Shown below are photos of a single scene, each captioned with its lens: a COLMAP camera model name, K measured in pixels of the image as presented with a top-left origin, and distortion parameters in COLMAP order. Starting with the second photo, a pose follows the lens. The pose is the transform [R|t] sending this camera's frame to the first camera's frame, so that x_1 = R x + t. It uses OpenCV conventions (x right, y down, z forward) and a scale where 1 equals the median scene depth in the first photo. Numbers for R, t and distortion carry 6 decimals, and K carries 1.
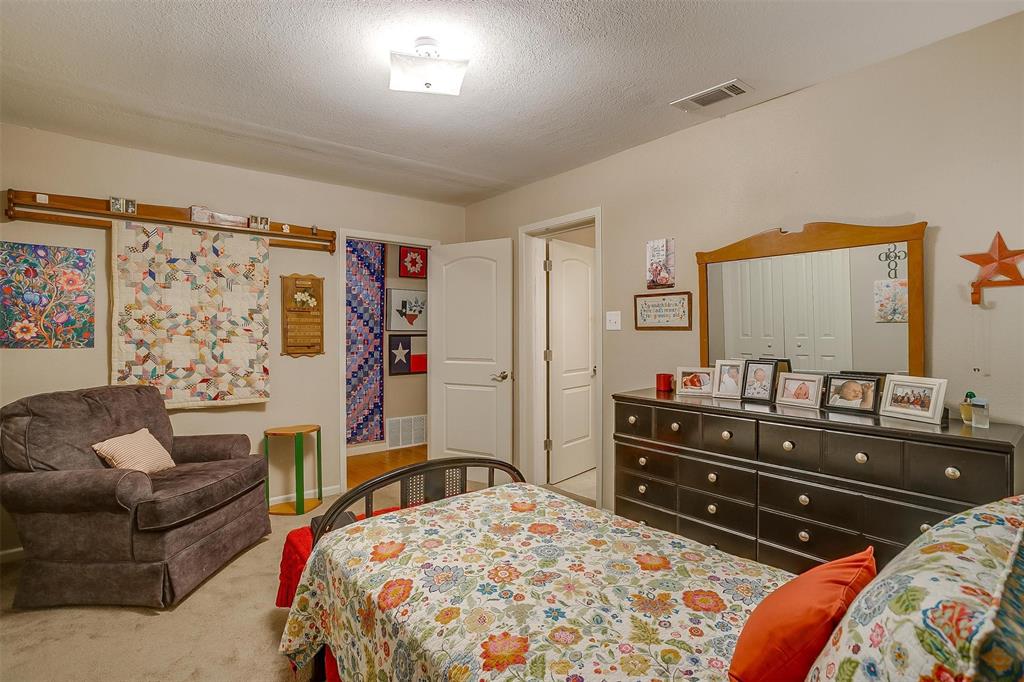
lens RADIAL K [[496.2, 0, 509.4], [0, 496.2, 334.0], [0, 0, 1]] dist [-0.049913, 0.022436]
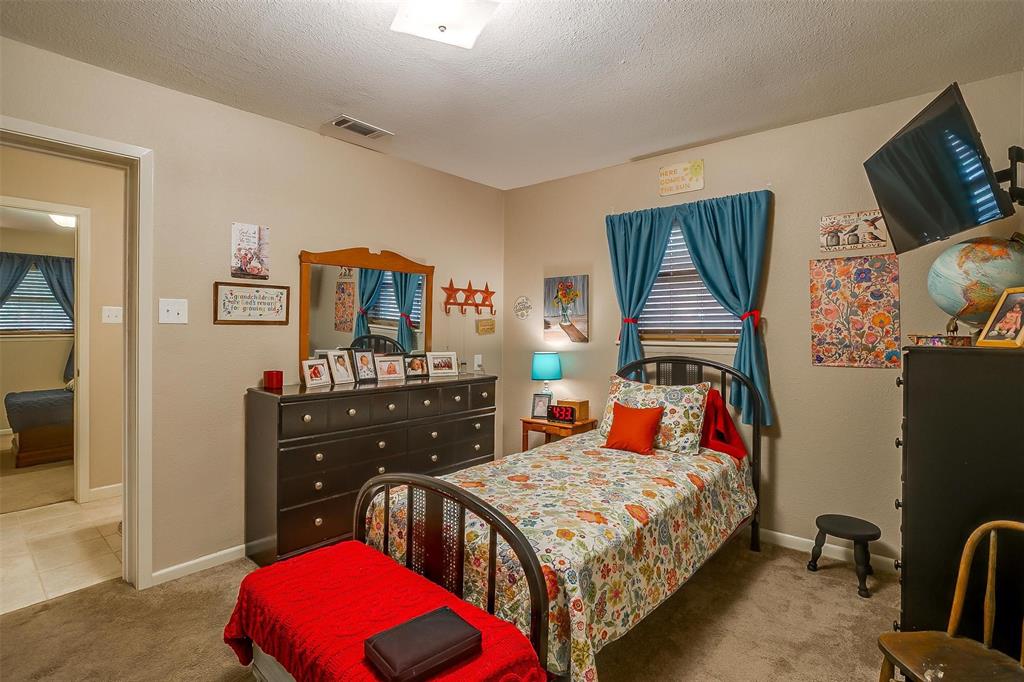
lens RADIAL K [[496.2, 0, 511.6], [0, 496.2, 332.7], [0, 0, 1]] dist [-0.049913, 0.022436]
pose [[-0.171984, -0.010751, 0.985041, -0.978965], [-0.002213, 0.999942, 0.010527, -0.004320], [-0.985097, -0.000370, -0.171998, 0.999966]]
